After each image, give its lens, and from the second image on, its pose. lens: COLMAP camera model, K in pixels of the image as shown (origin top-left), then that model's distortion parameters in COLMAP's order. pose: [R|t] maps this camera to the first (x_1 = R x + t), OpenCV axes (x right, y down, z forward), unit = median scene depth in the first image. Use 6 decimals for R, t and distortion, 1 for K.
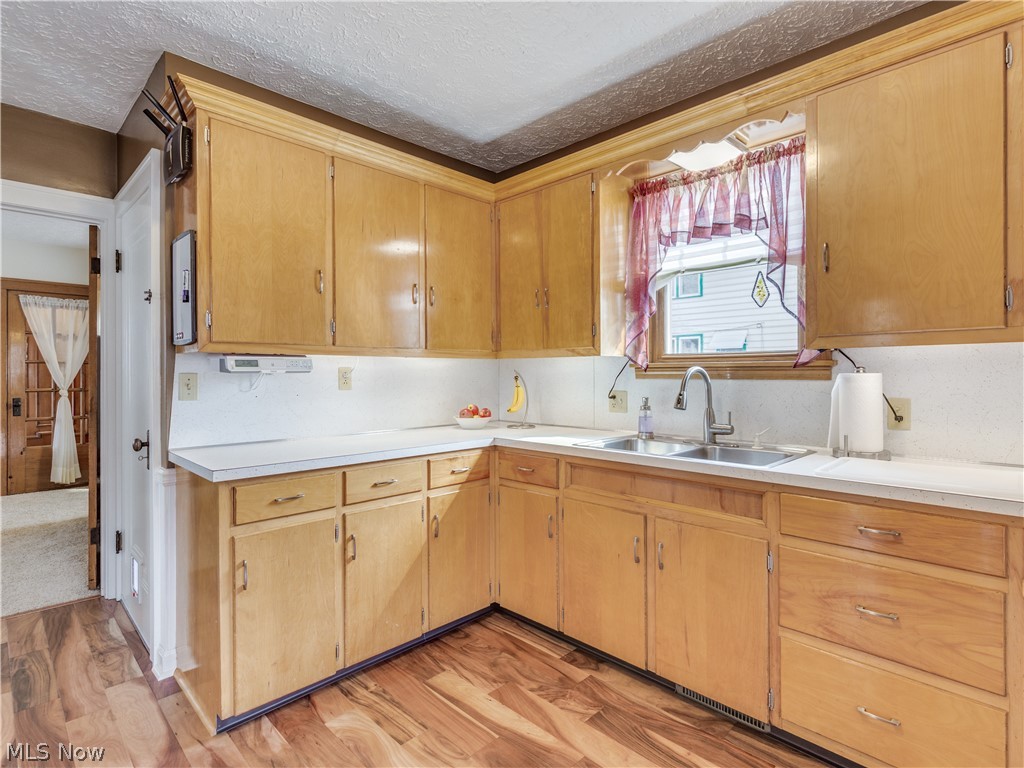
lens RADIAL K [[529.5, 0, 513.2], [0, 529.5, 375.7], [0, 0, 1]] dist [0.003296, 0.000769]
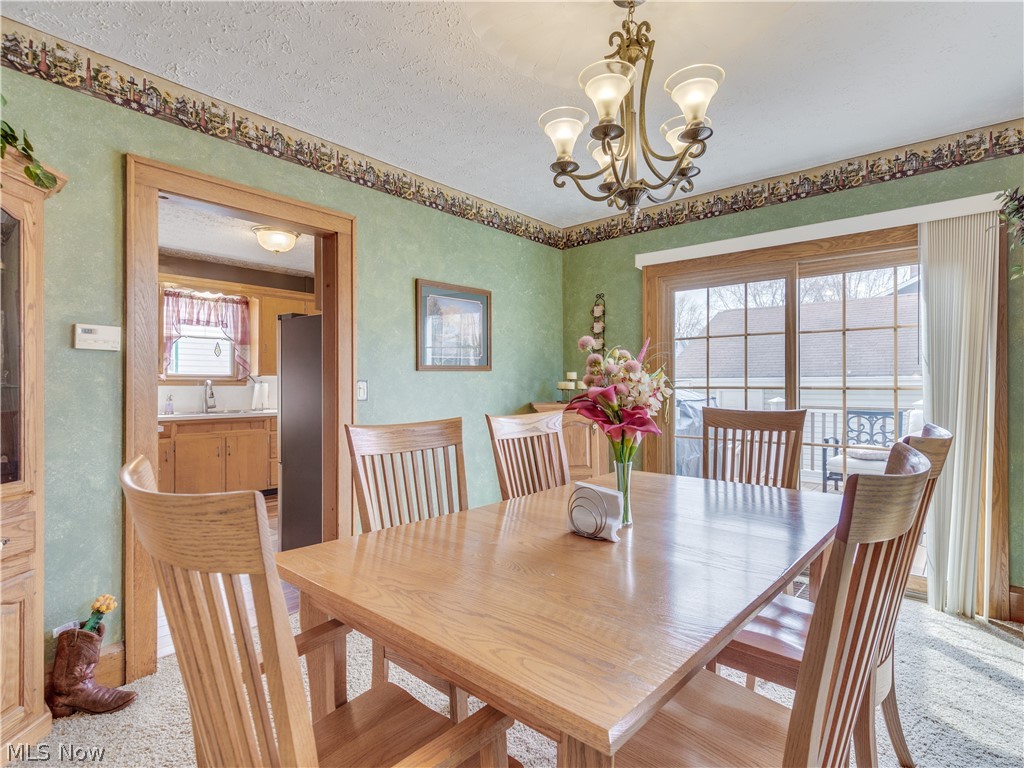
lens RADIAL K [[521.1, 0, 526.2], [0, 521.1, 387.0], [0, 0, 1]] dist [0.000607, -0.000464]
pose [[-0.080219, 0.003069, 0.996773, -2.357648], [0.004323, 0.999987, -0.002731, 0.028164], [-0.996768, 0.004090, -0.080231, -0.278832]]
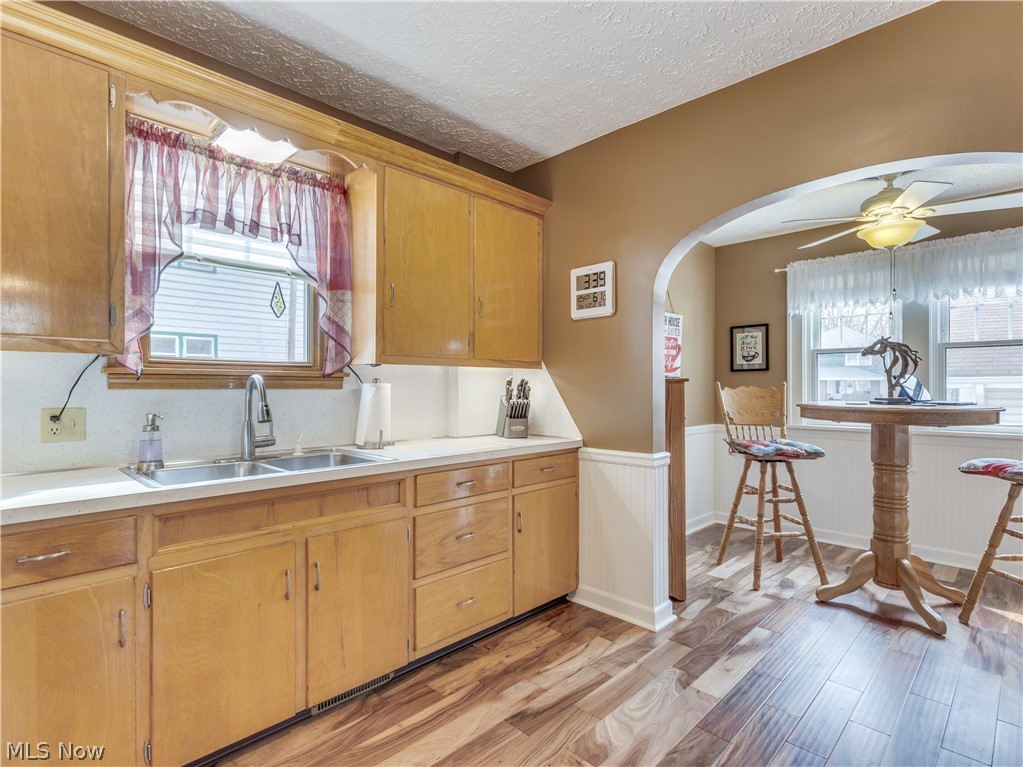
lens RADIAL K [[519.5, 0, 527.6], [0, 519.5, 391.0], [0, 0, 1]] dist [0.003407, -0.000178]
pose [[-0.015930, -0.006251, 0.999854, -0.610617], [0.002627, 0.999977, 0.006294, 0.006820], [-0.999870, 0.002727, -0.015913, 0.605448]]
